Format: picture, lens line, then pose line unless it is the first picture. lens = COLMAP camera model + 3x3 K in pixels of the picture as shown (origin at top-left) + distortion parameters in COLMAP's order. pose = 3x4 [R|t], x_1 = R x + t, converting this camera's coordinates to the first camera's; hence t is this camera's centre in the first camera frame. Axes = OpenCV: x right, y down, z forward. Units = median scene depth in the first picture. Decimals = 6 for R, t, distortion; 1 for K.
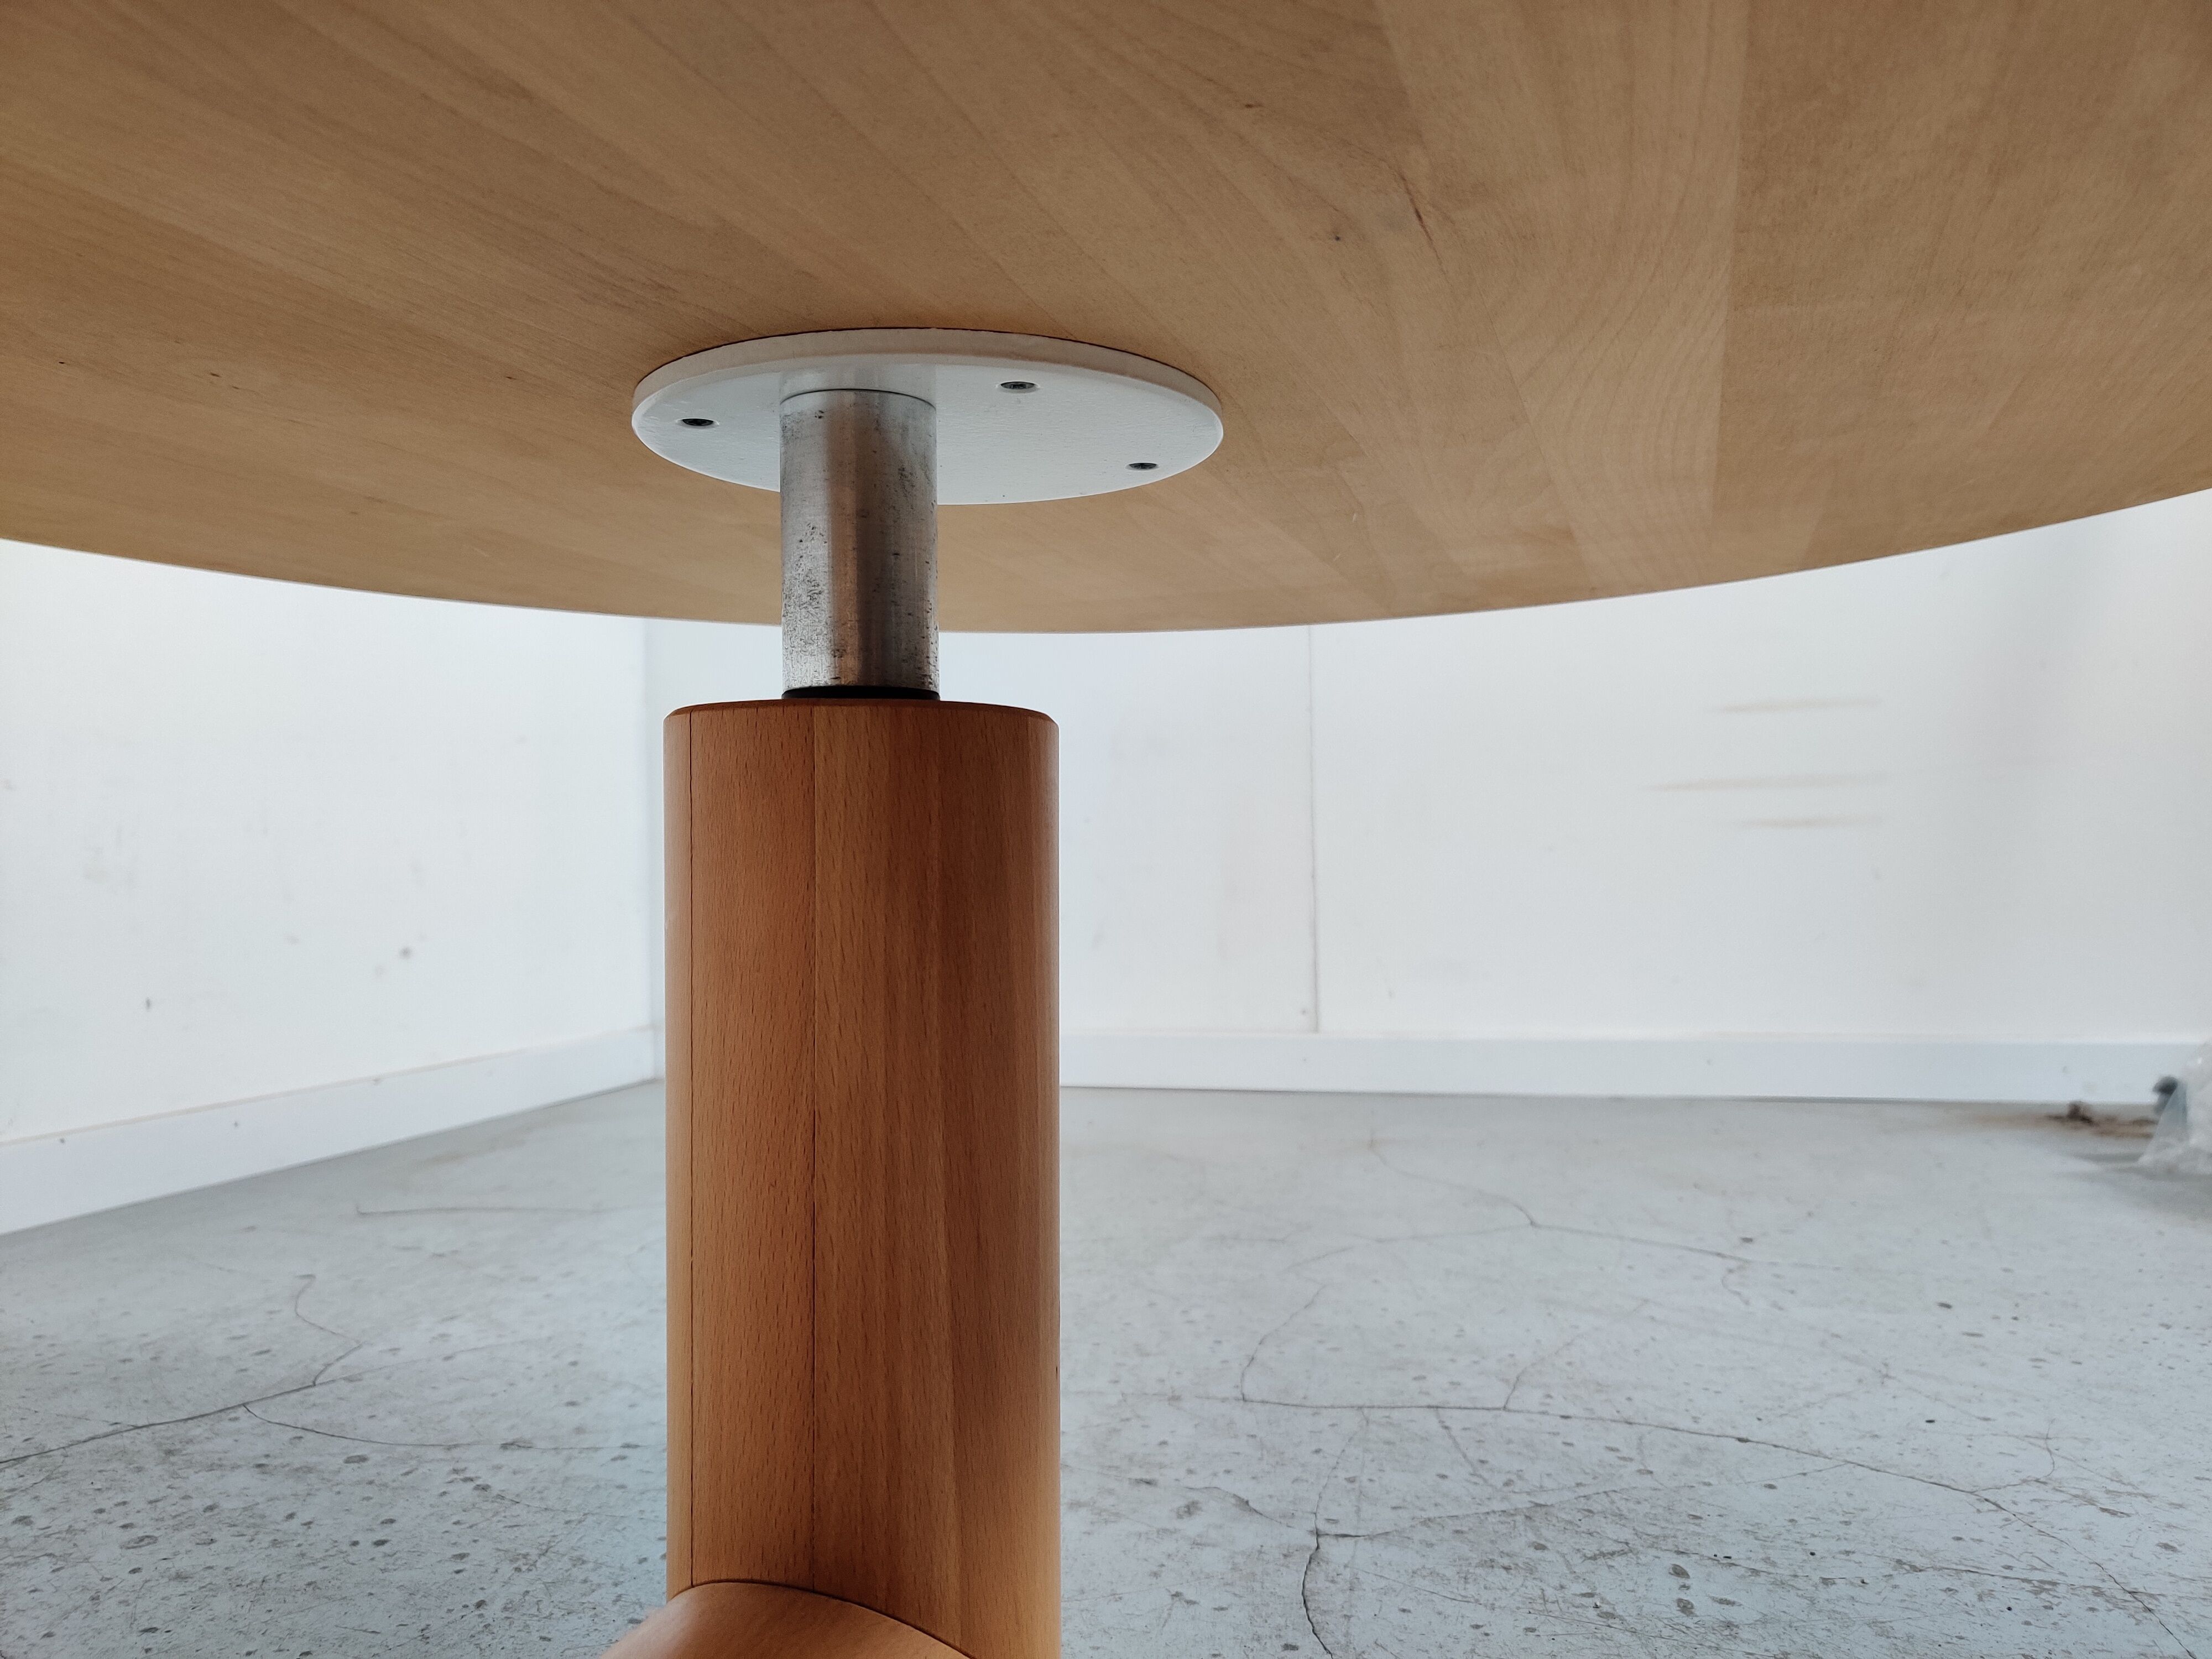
lens RADIAL K [[1669.6, 0, 1099.1], [0, 1669.6, 872.5], [0, 0, 1]] dist [0.041087, -0.029462]
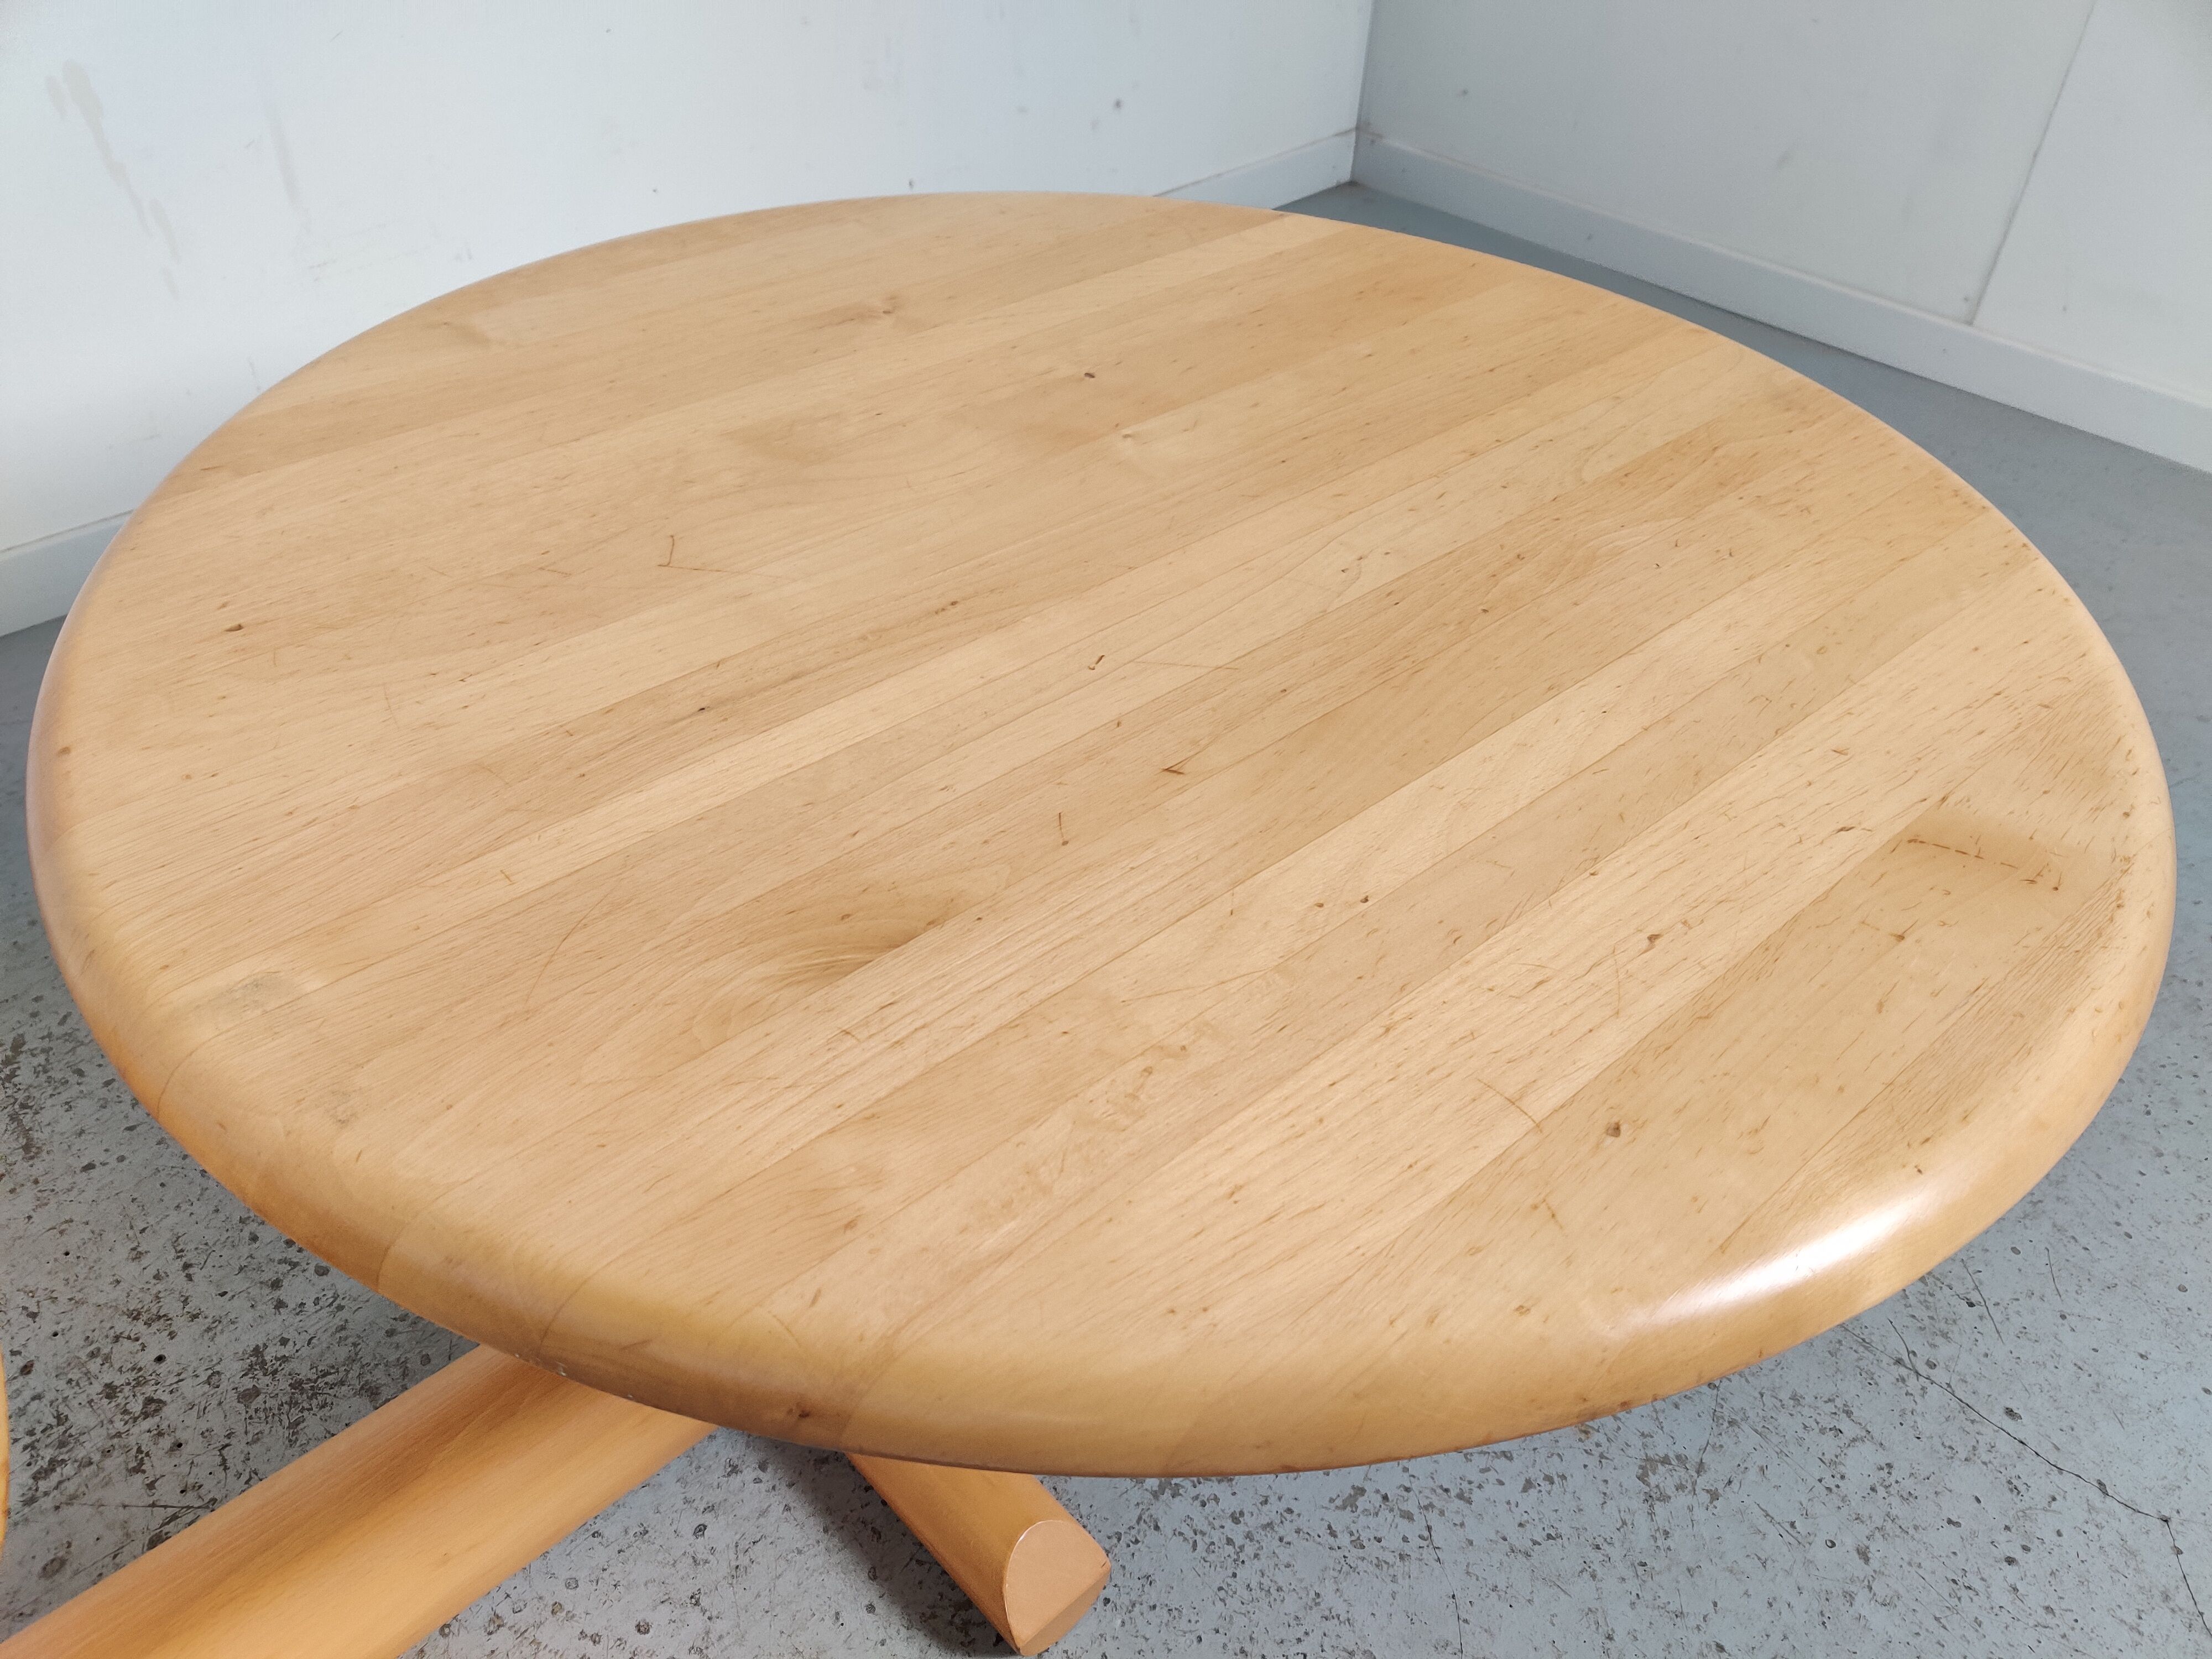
lens RADIAL K [[1669.6, 0, 1112.1], [0, 1669.6, 861.1], [0, 0, 1]] dist [0.041087, -0.029462]
pose [[0.870600, 0.358363, -0.337092, 0.344406], [-0.055024, 0.751783, 0.657111, -0.695579], [0.488904, -0.553532, 0.674221, -0.145876]]
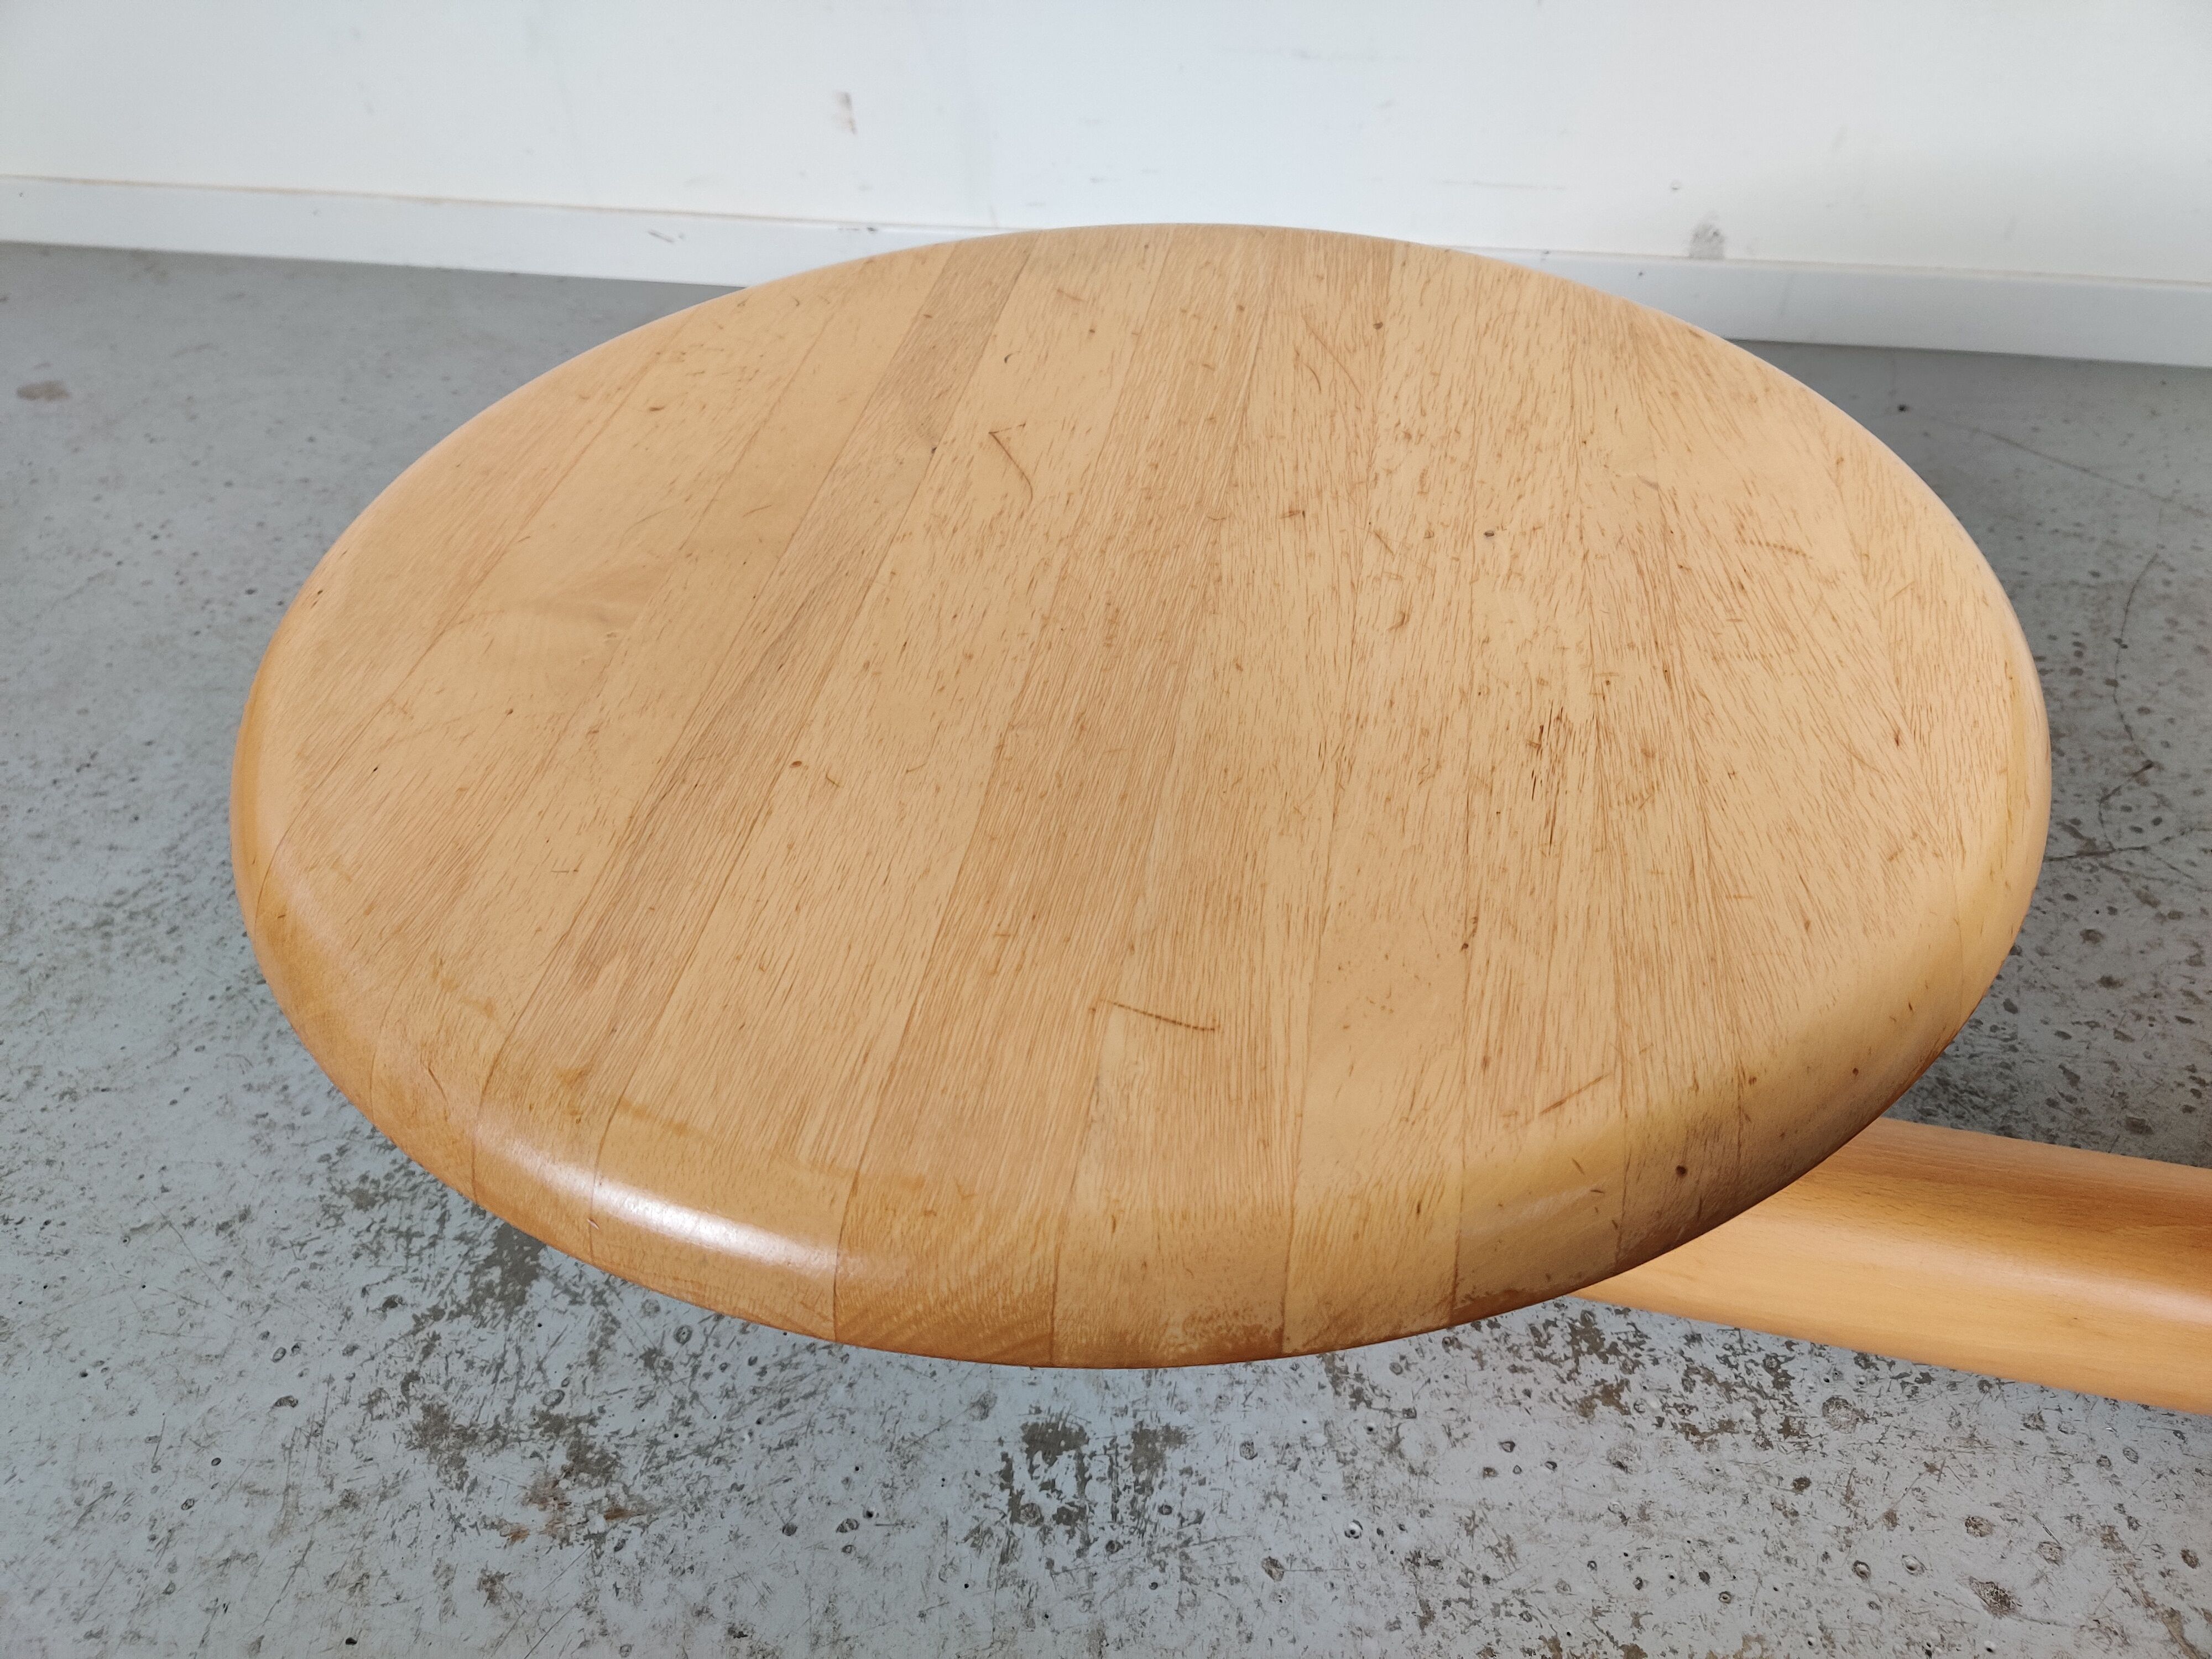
lens RADIAL K [[1669.6, 0, 1105.4], [0, 1669.6, 823.1], [0, 0, 1]] dist [0.041087, -0.029462]
pose [[0.063791, 0.673120, -0.736777, 0.264718], [0.034806, 0.736331, 0.675726, -0.532047], [0.997356, -0.068750, 0.023543, -0.395523]]
